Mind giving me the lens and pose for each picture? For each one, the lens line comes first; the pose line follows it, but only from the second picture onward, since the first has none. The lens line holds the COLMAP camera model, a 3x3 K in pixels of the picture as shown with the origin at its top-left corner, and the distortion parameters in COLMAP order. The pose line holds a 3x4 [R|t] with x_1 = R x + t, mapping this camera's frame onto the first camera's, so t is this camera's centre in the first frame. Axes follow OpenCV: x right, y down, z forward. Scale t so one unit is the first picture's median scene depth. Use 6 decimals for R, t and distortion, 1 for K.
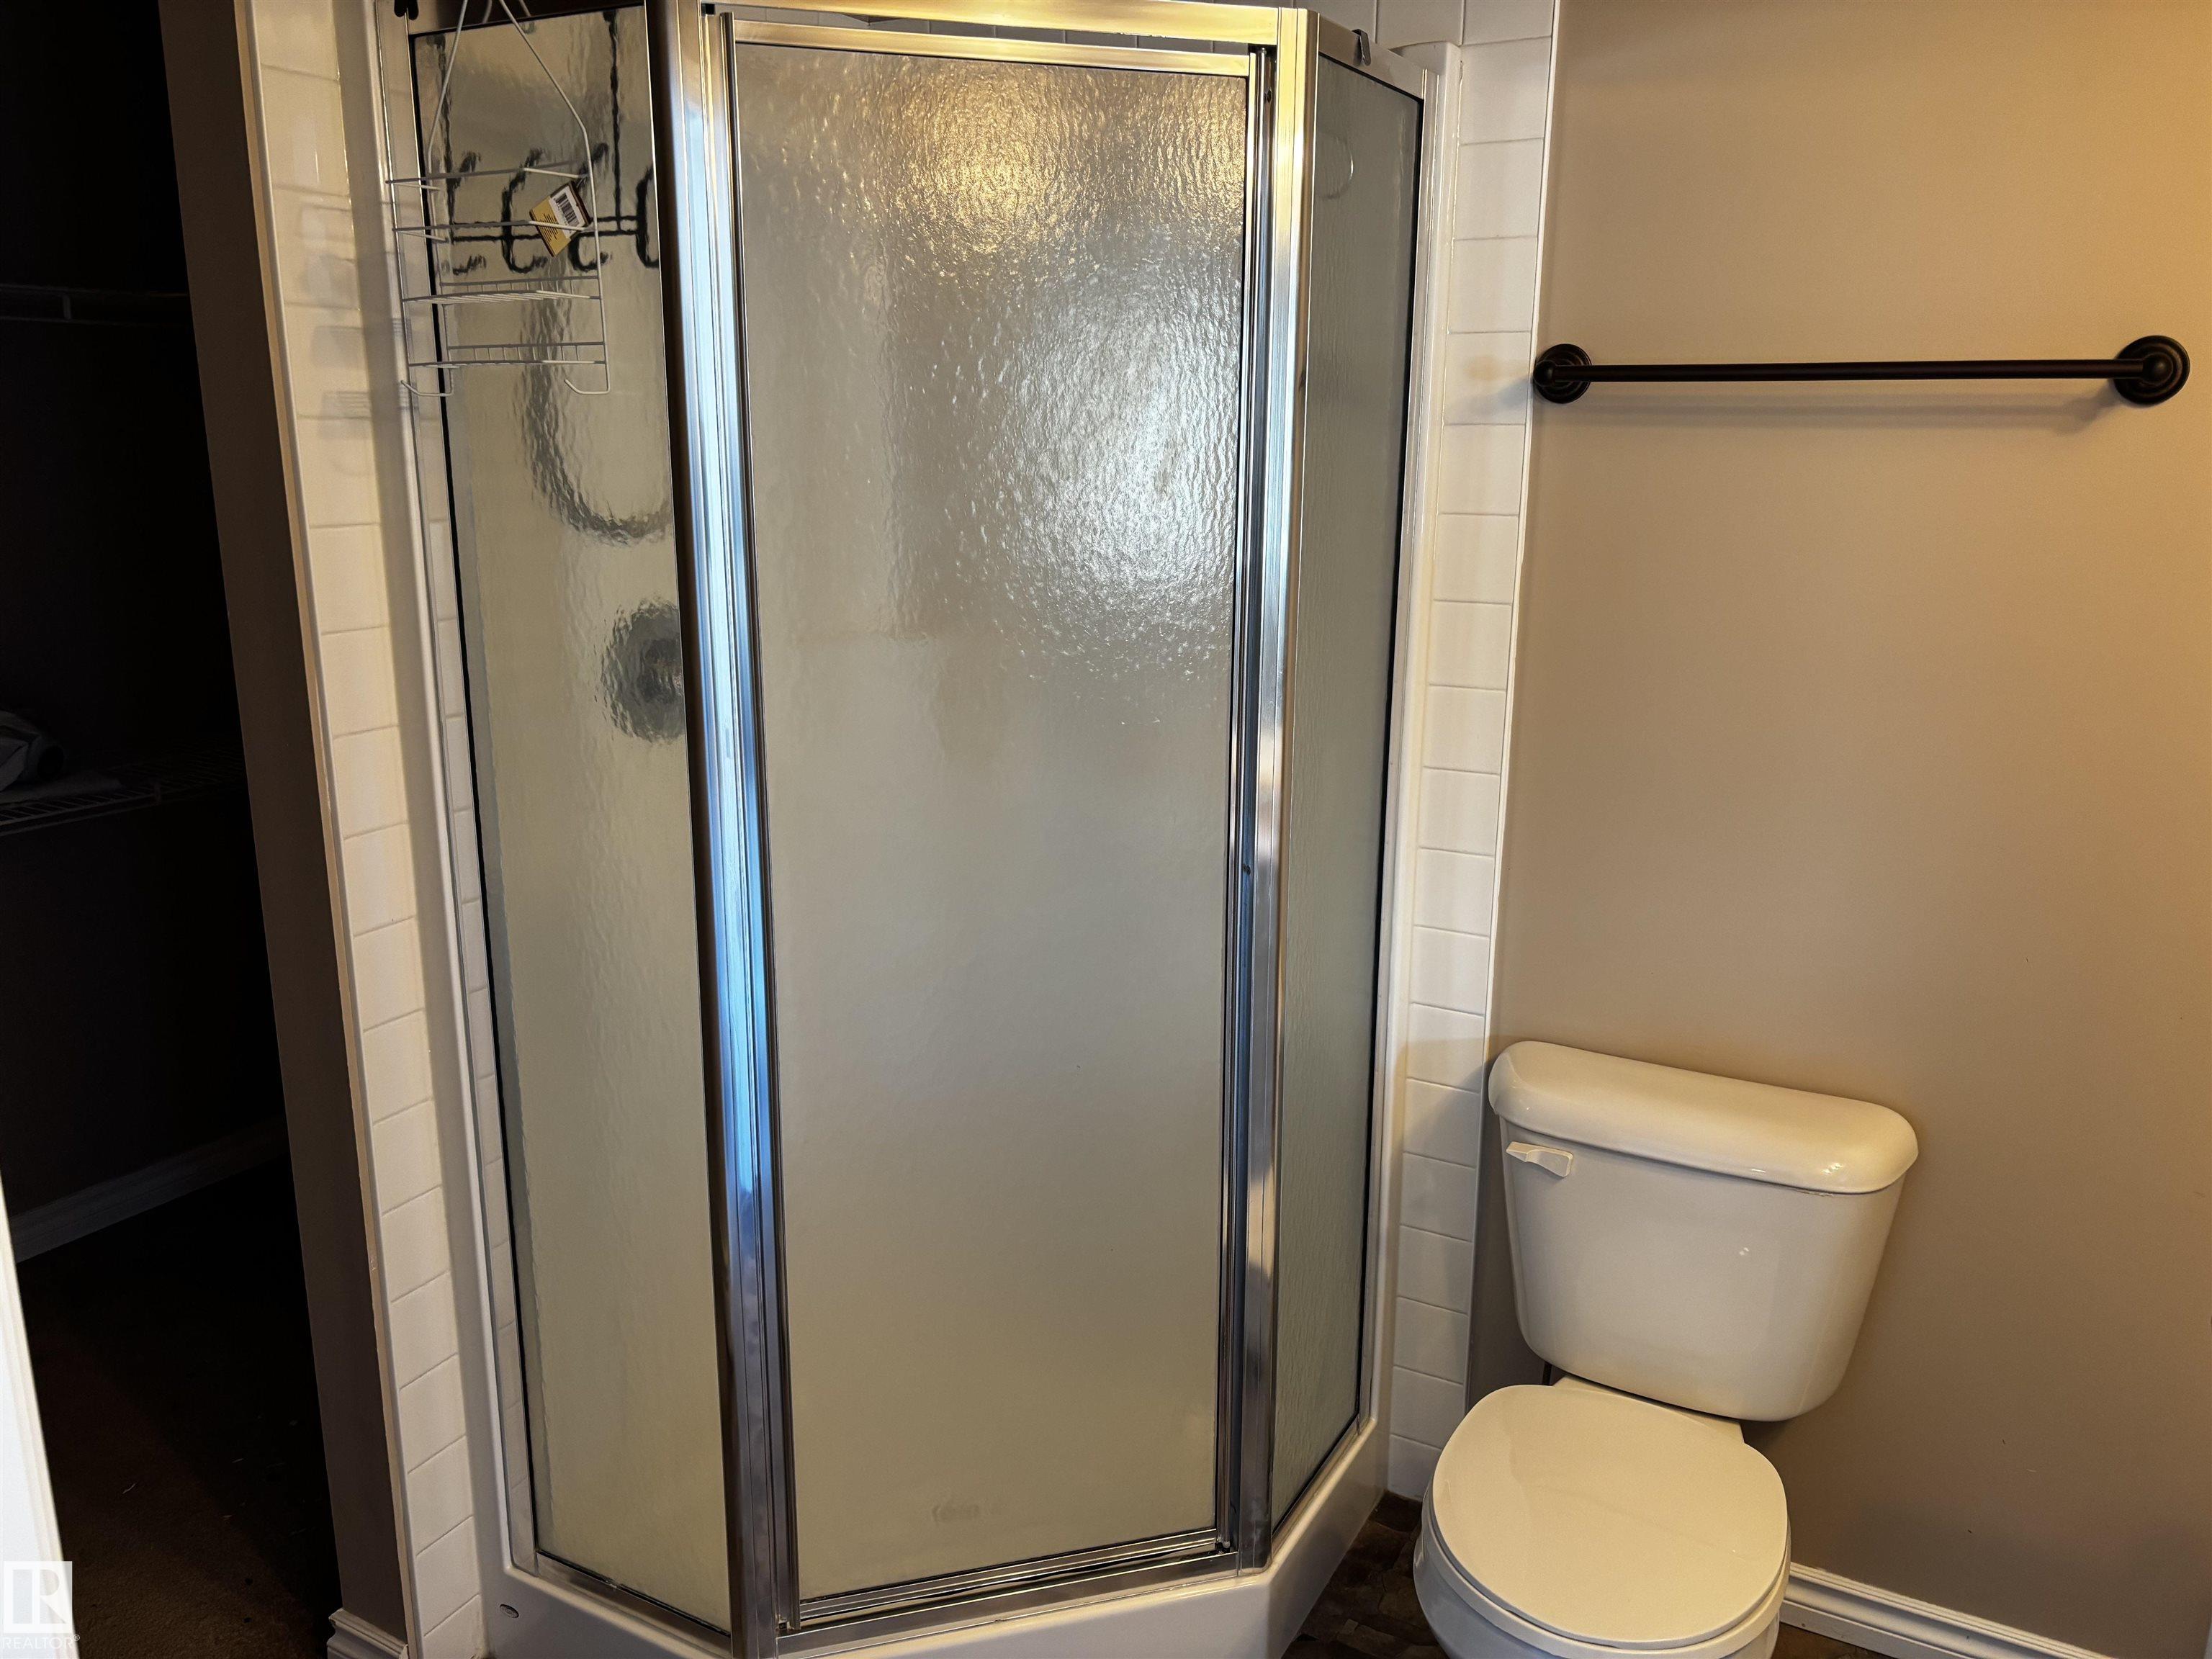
lens RADIAL K [[1679.5, 0, 1112.1], [0, 1679.5, 827.6], [0, 0, 1]] dist [0.056872, -0.074606]
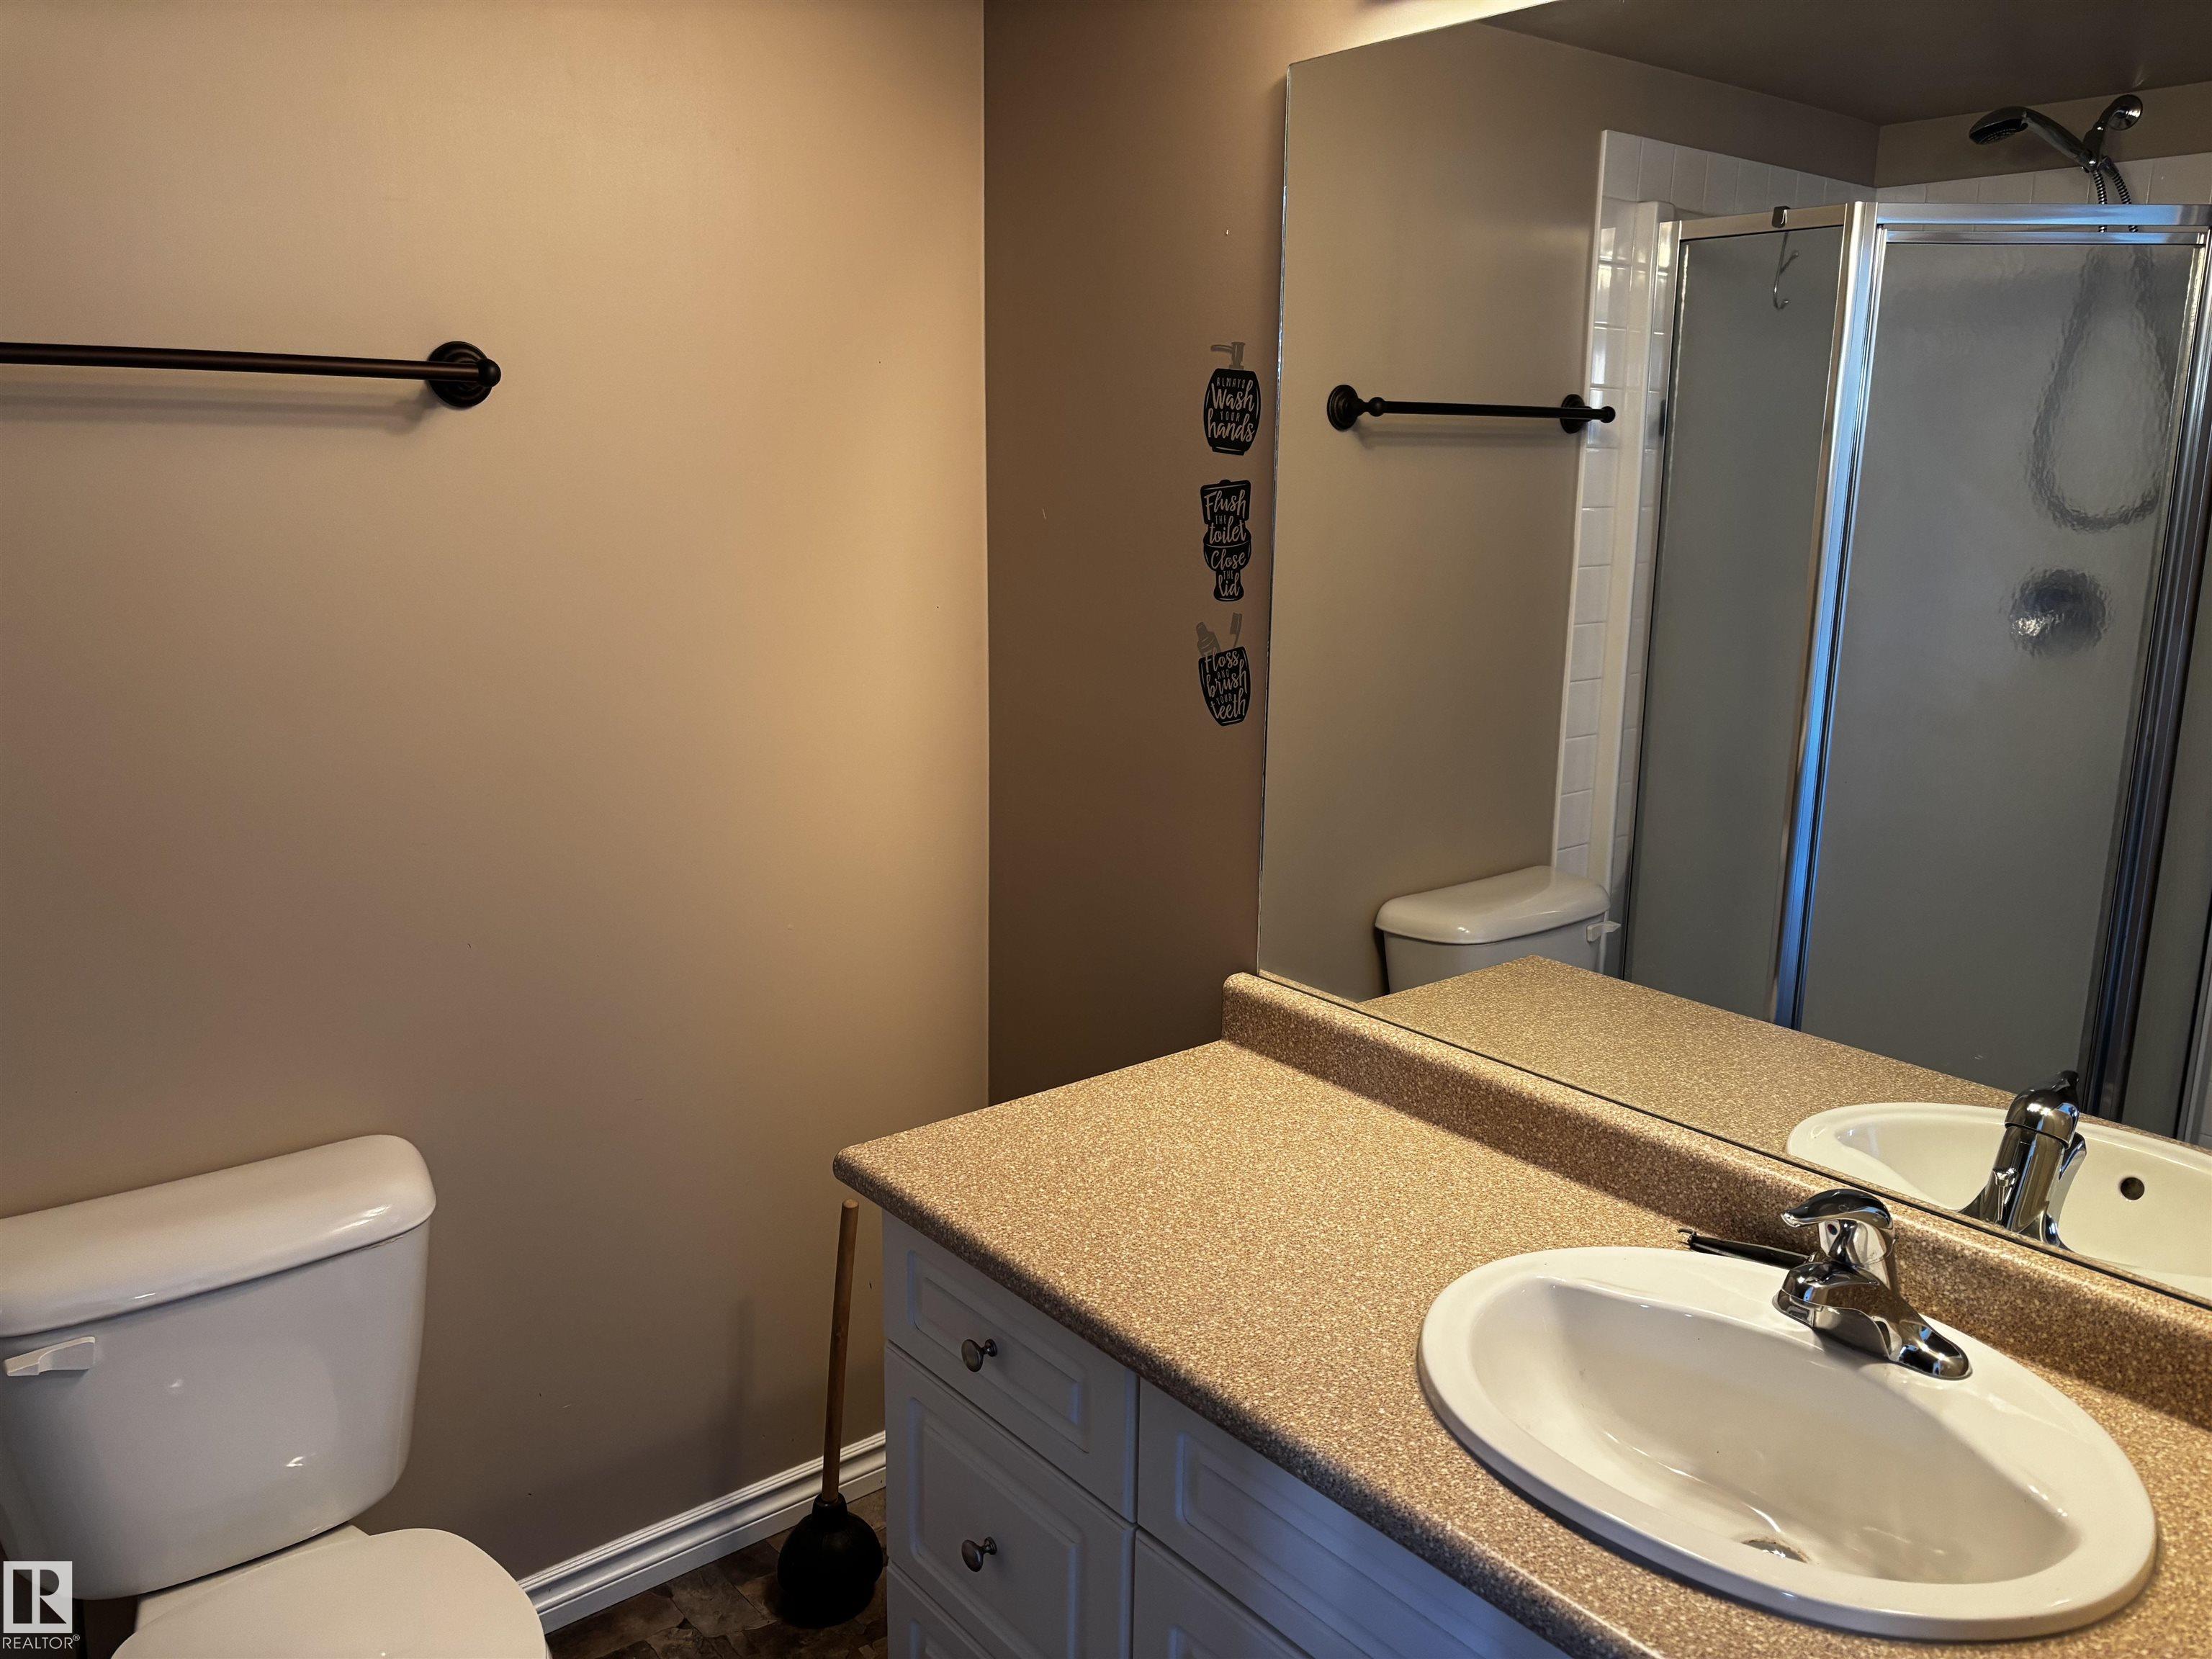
lens RADIAL K [[1679.5, 0, 1112.1], [0, 1679.5, 827.6], [0, 0, 1]] dist [0.056872, -0.074606]
pose [[0.376655, -0.204331, 0.903538, -0.238329], [0.197581, 0.970646, 0.137142, -0.058059], [-0.905038, 0.126866, 0.405970, 0.231746]]
